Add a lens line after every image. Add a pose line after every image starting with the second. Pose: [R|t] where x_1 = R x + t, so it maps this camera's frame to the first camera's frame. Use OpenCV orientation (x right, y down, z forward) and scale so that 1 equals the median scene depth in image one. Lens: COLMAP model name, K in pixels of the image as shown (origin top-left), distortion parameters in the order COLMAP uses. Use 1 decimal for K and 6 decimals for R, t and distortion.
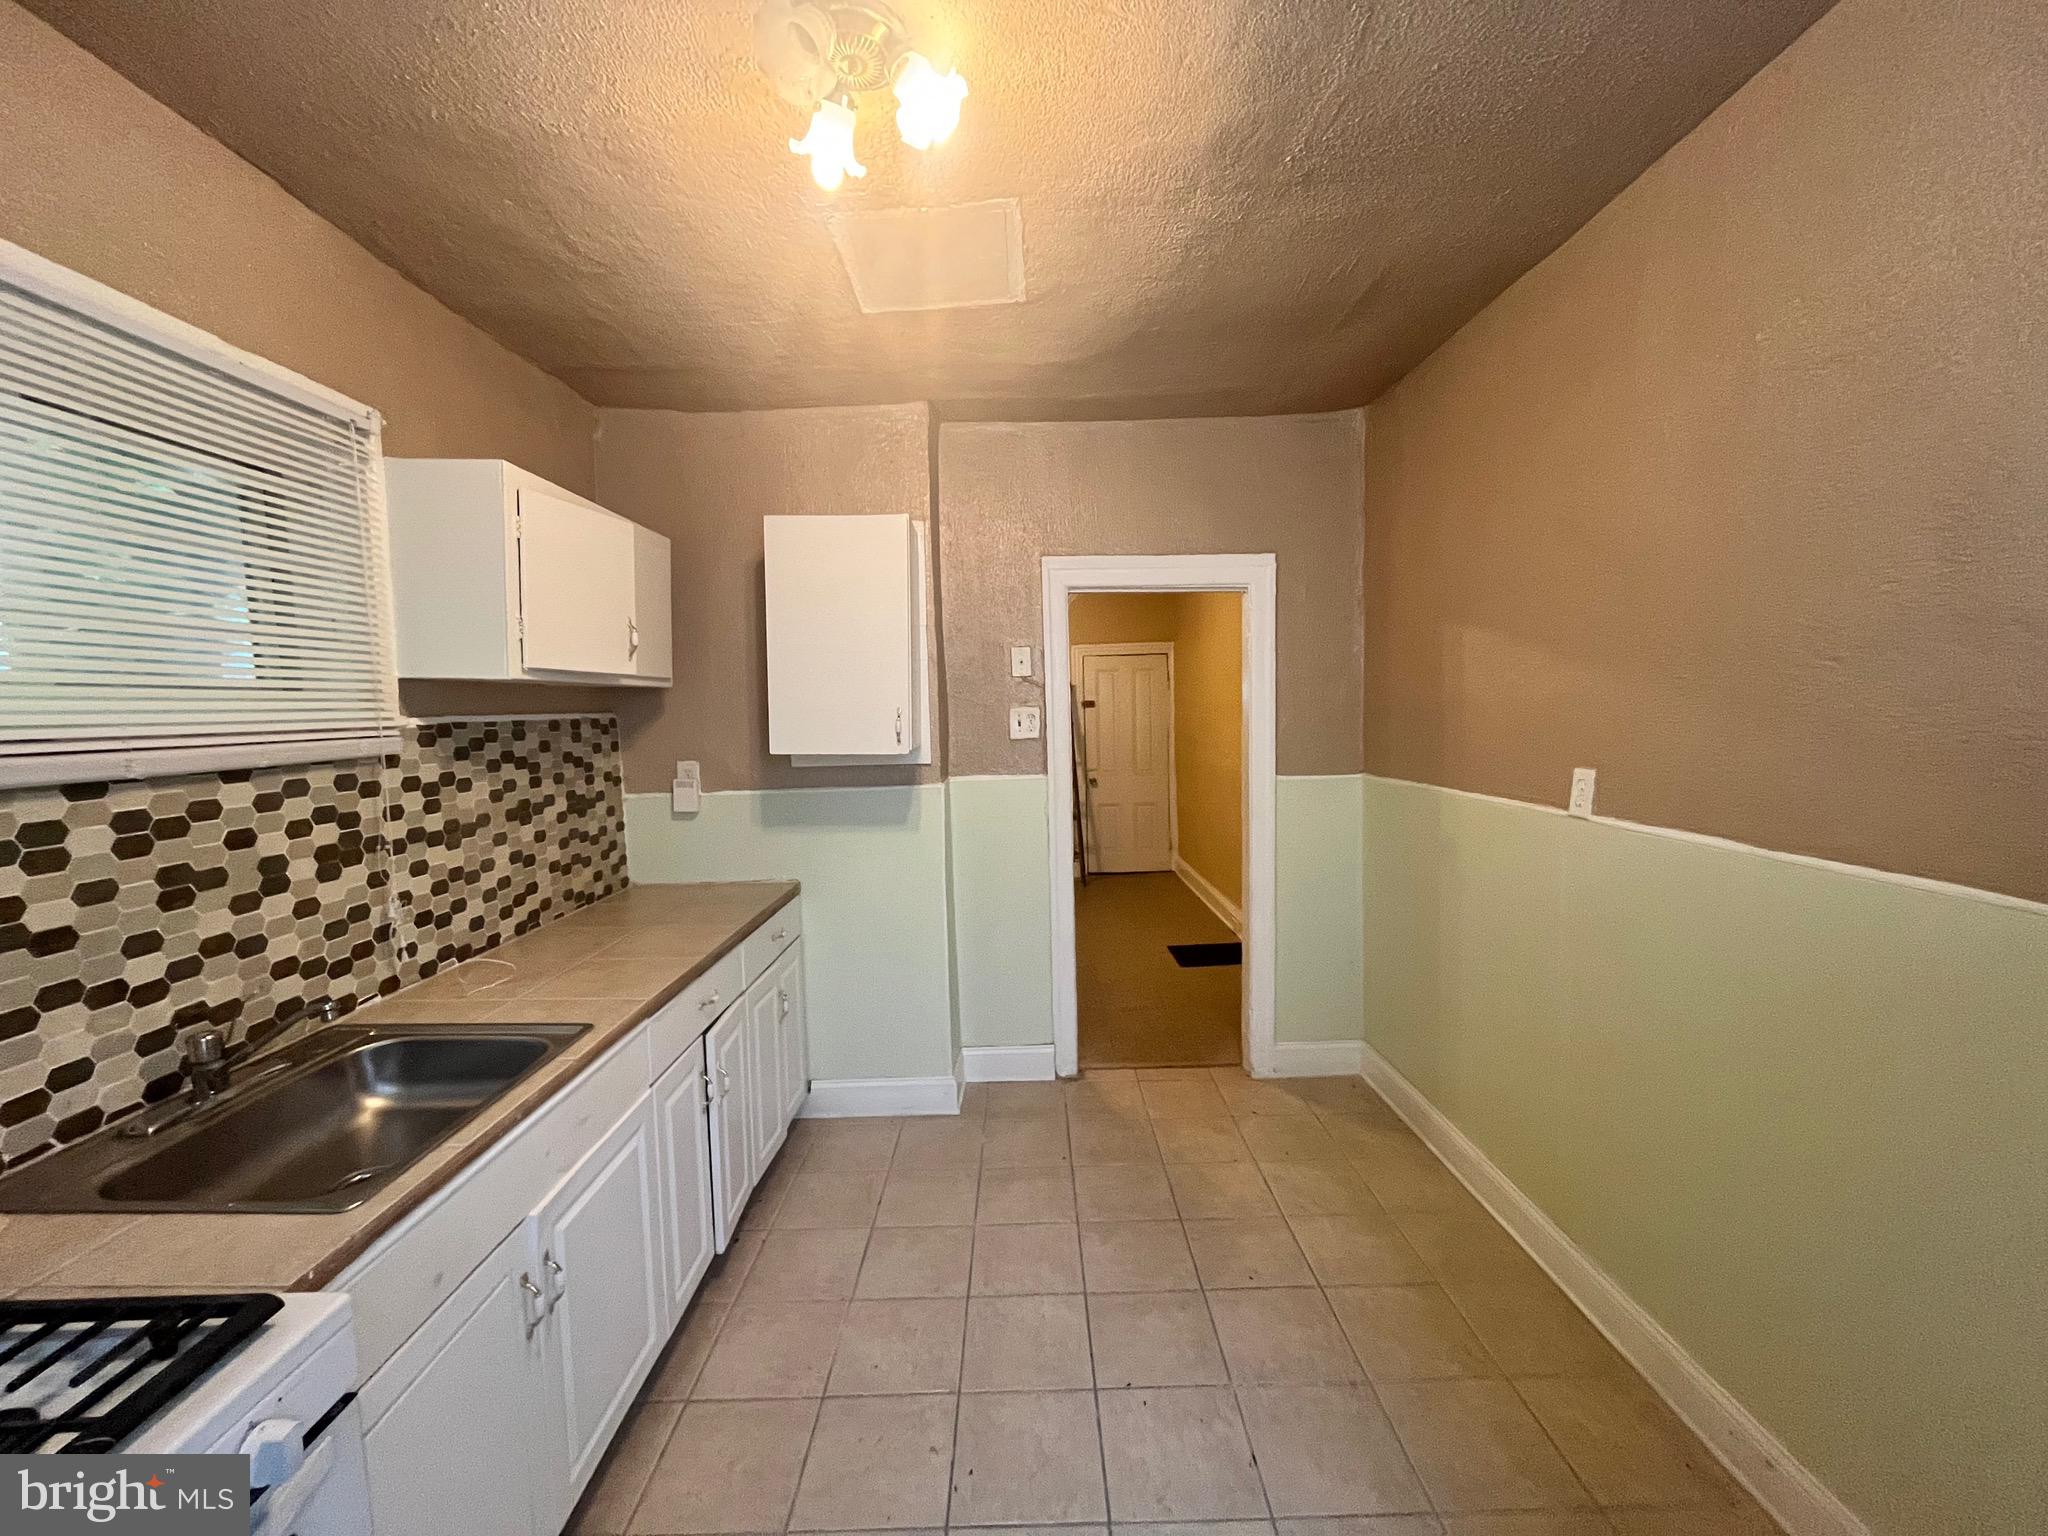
lens RADIAL K [[830.5, 0, 1020.8], [0, 830.5, 763.8], [0, 0, 1]] dist [-0.004358, -0.000374]
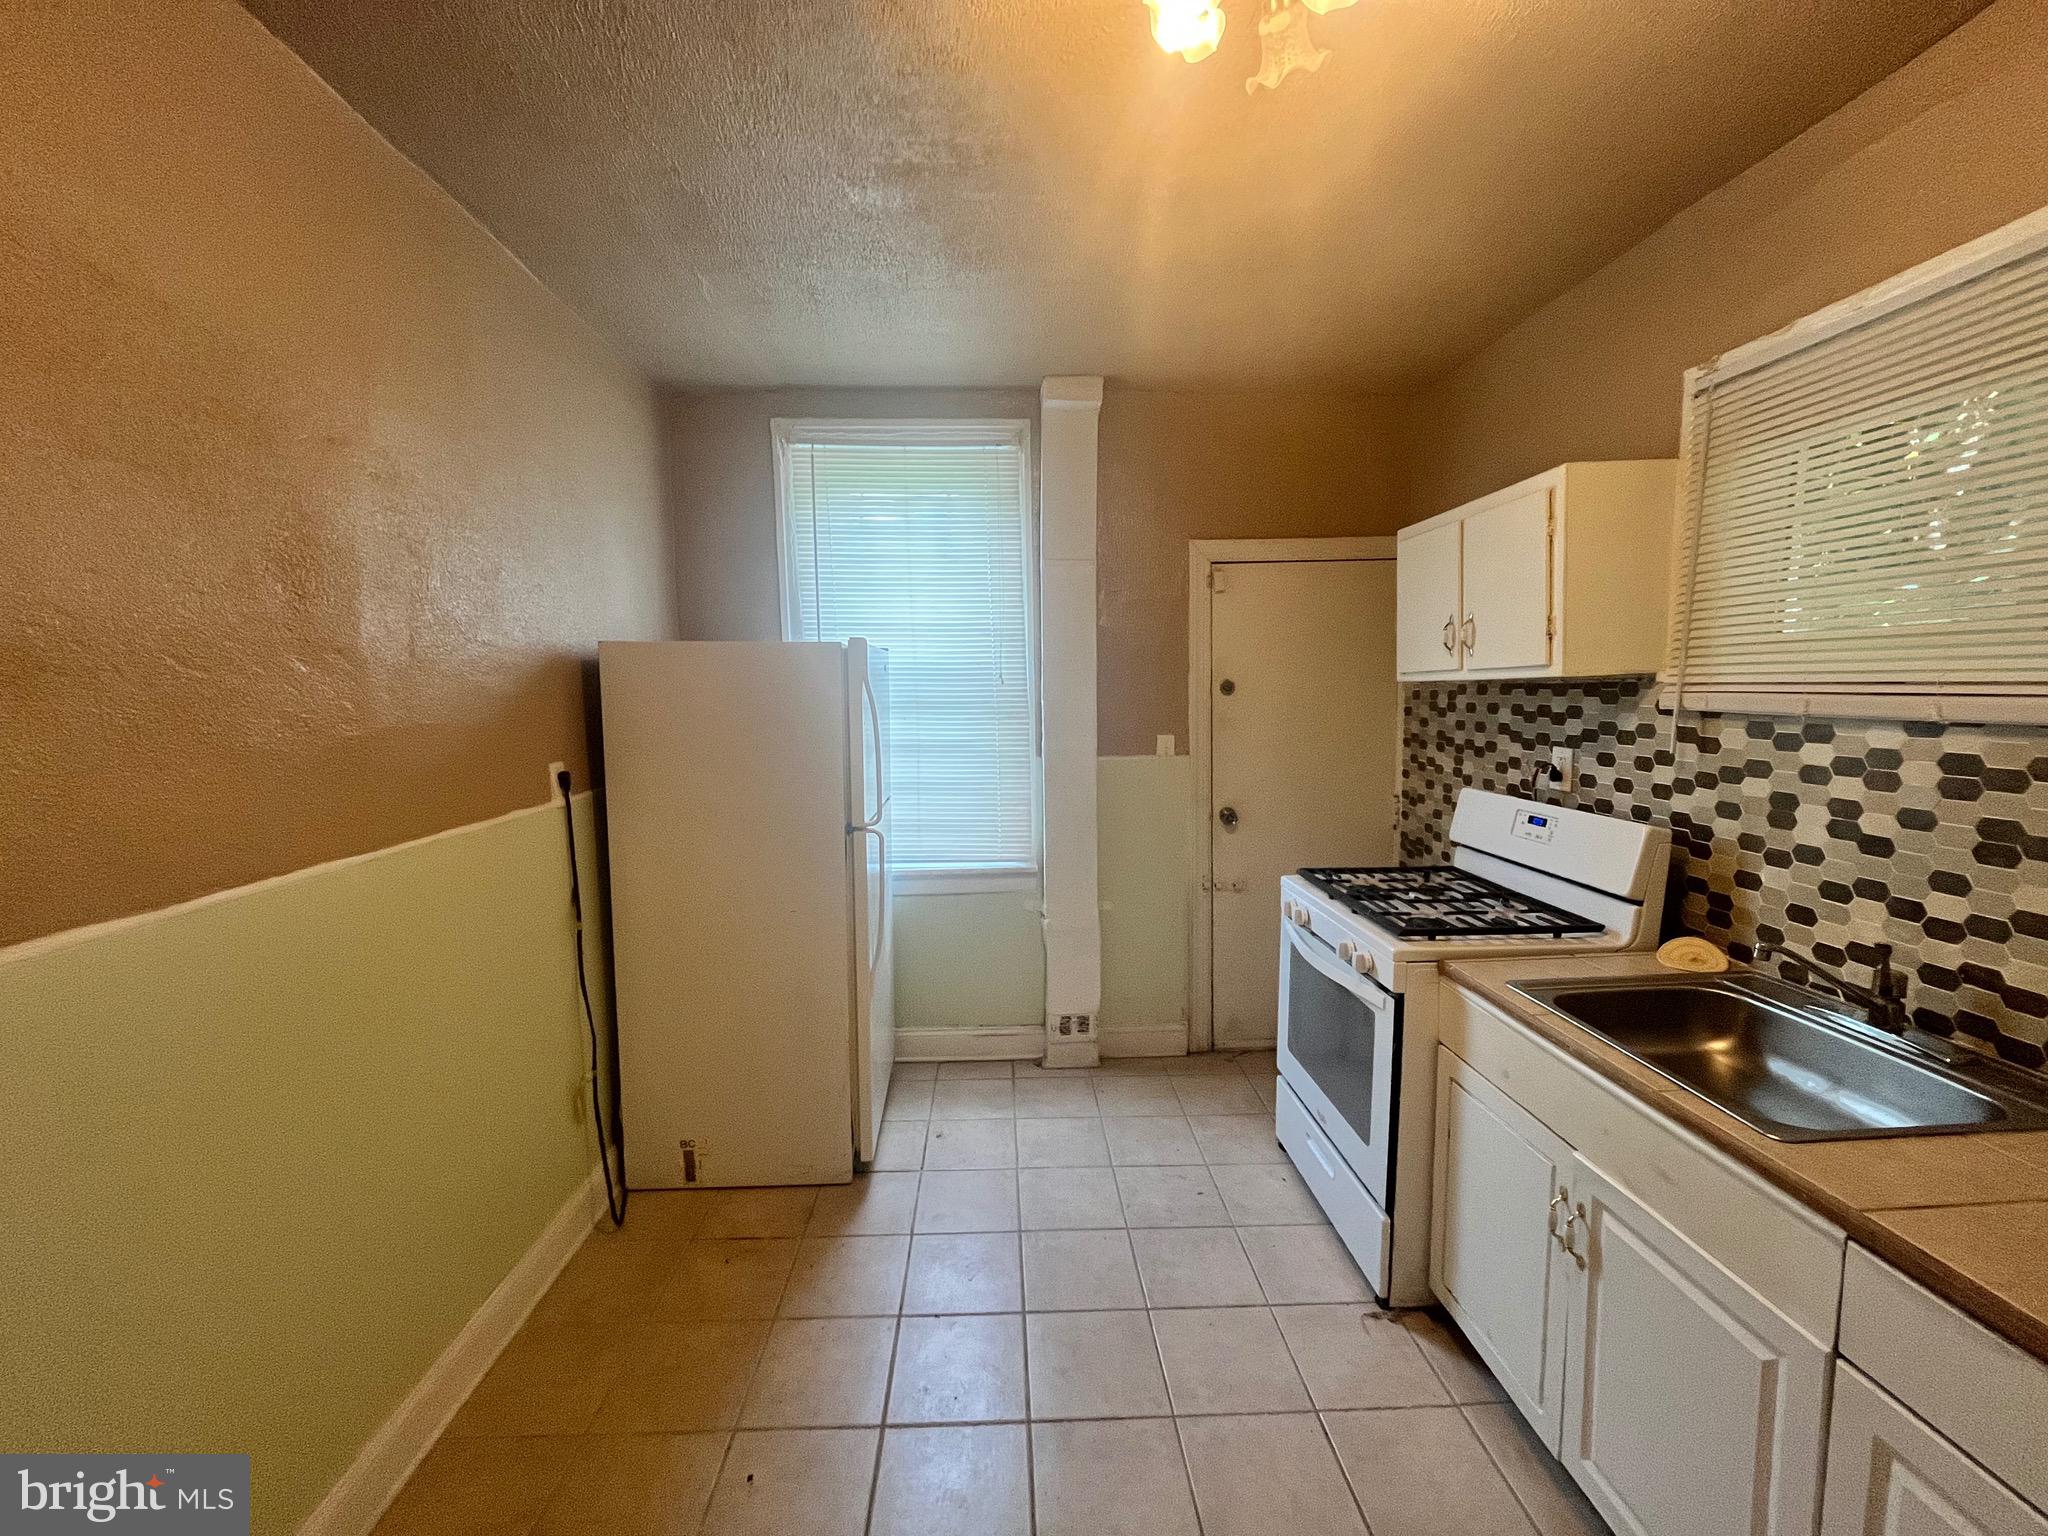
lens RADIAL K [[830.5, 0, 1020.8], [0, 830.5, 763.8], [0, 0, 1]] dist [-0.004358, -0.000374]
pose [[-0.998656, 0.041881, -0.030527, 0.087839], [0.036339, 0.985839, 0.163709, -0.098769], [0.036951, 0.162379, -0.986036, 1.369903]]
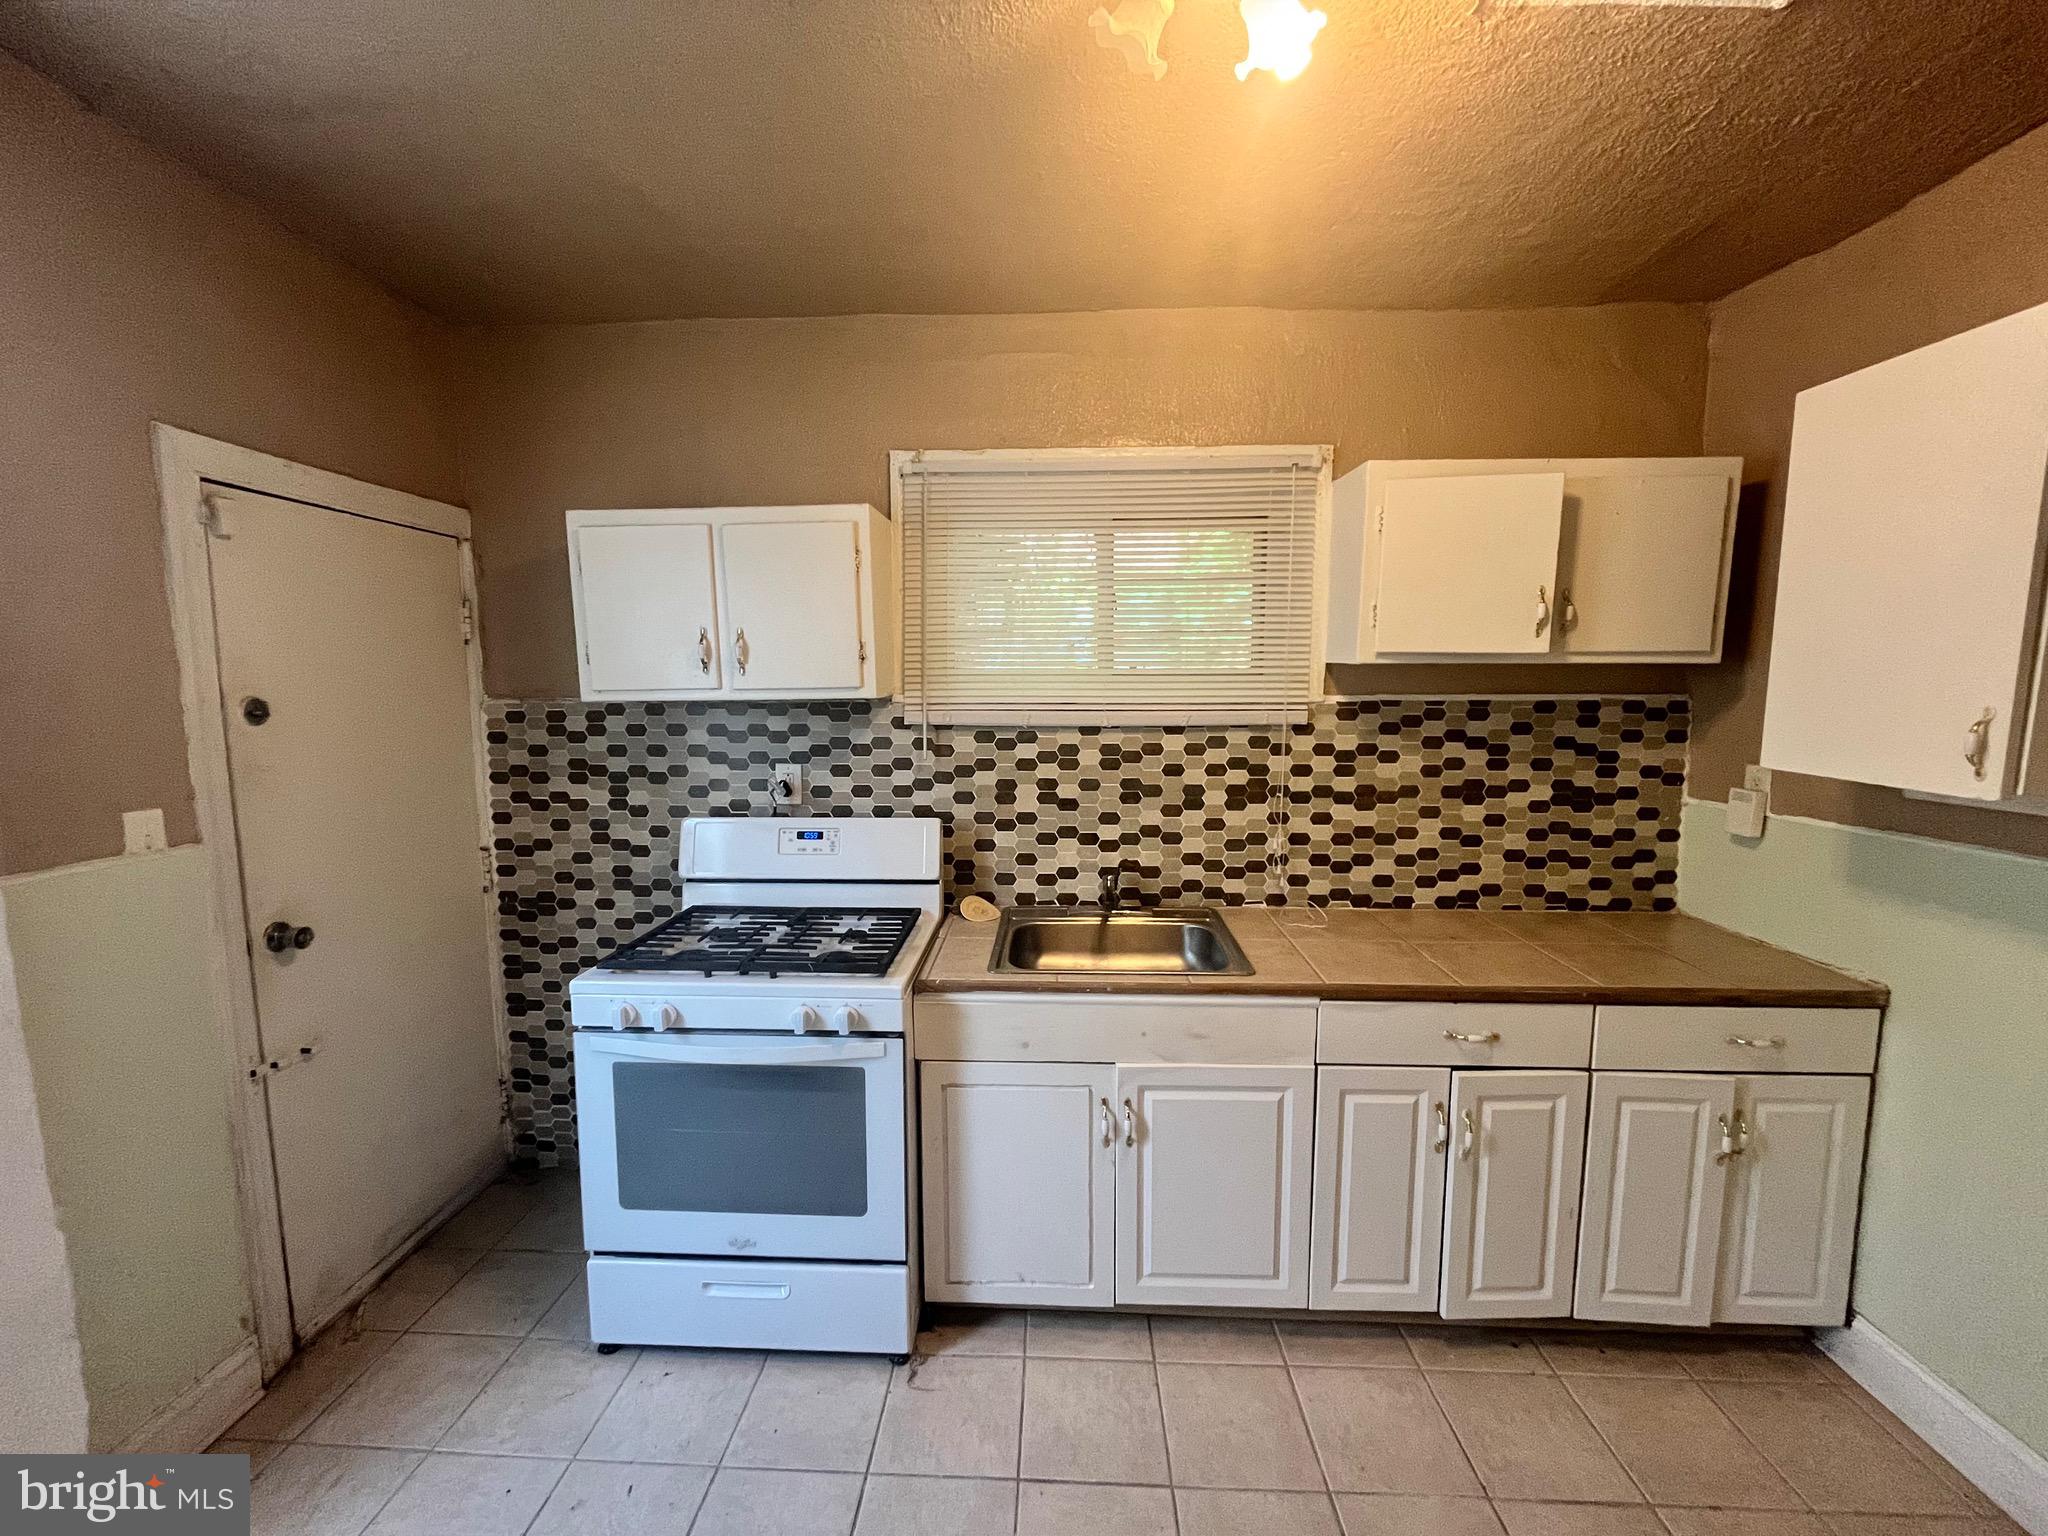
lens RADIAL K [[830.5, 0, 1020.8], [0, 830.5, 763.8], [0, 0, 1]] dist [-0.004358, -0.000374]
pose [[-0.045373, 0.117786, -0.992002, 0.512162], [-0.067038, 0.990427, 0.120665, -0.073794], [0.996718, 0.071977, -0.037042, 0.607171]]
